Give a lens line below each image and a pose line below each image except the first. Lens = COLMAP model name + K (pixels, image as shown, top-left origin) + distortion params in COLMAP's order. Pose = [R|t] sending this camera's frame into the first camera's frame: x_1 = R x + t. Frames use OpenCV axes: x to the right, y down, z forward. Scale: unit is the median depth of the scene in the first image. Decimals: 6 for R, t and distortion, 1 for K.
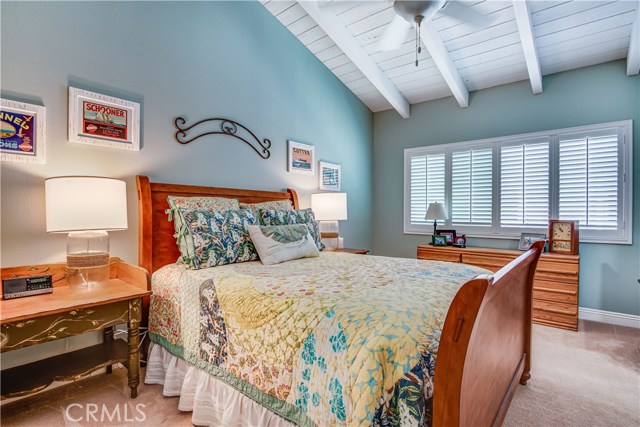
lens RADIAL K [[313.0, 0, 320.0], [0, 313.0, 213.5], [0, 0, 1]] dist [-0.022869, -0.000074]
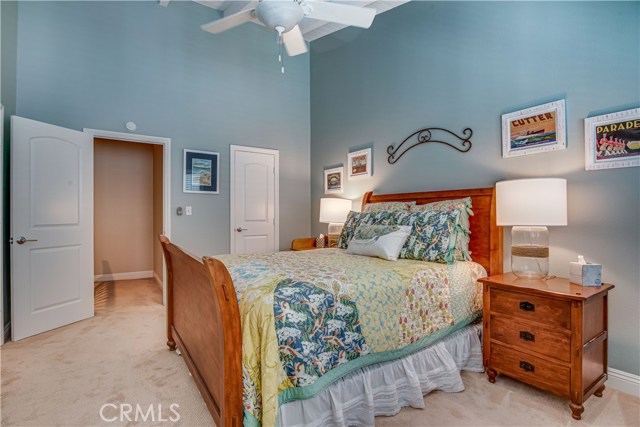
lens RADIAL K [[313.0, 0, 320.0], [0, 313.0, 213.5], [0, 0, 1]] dist [-0.022869, -0.000074]
pose [[-0.269820, -0.014858, -0.962796, 0.848777], [-0.010968, 0.999863, -0.012356, 0.011844], [0.962848, 0.007226, -0.269946, 0.941814]]
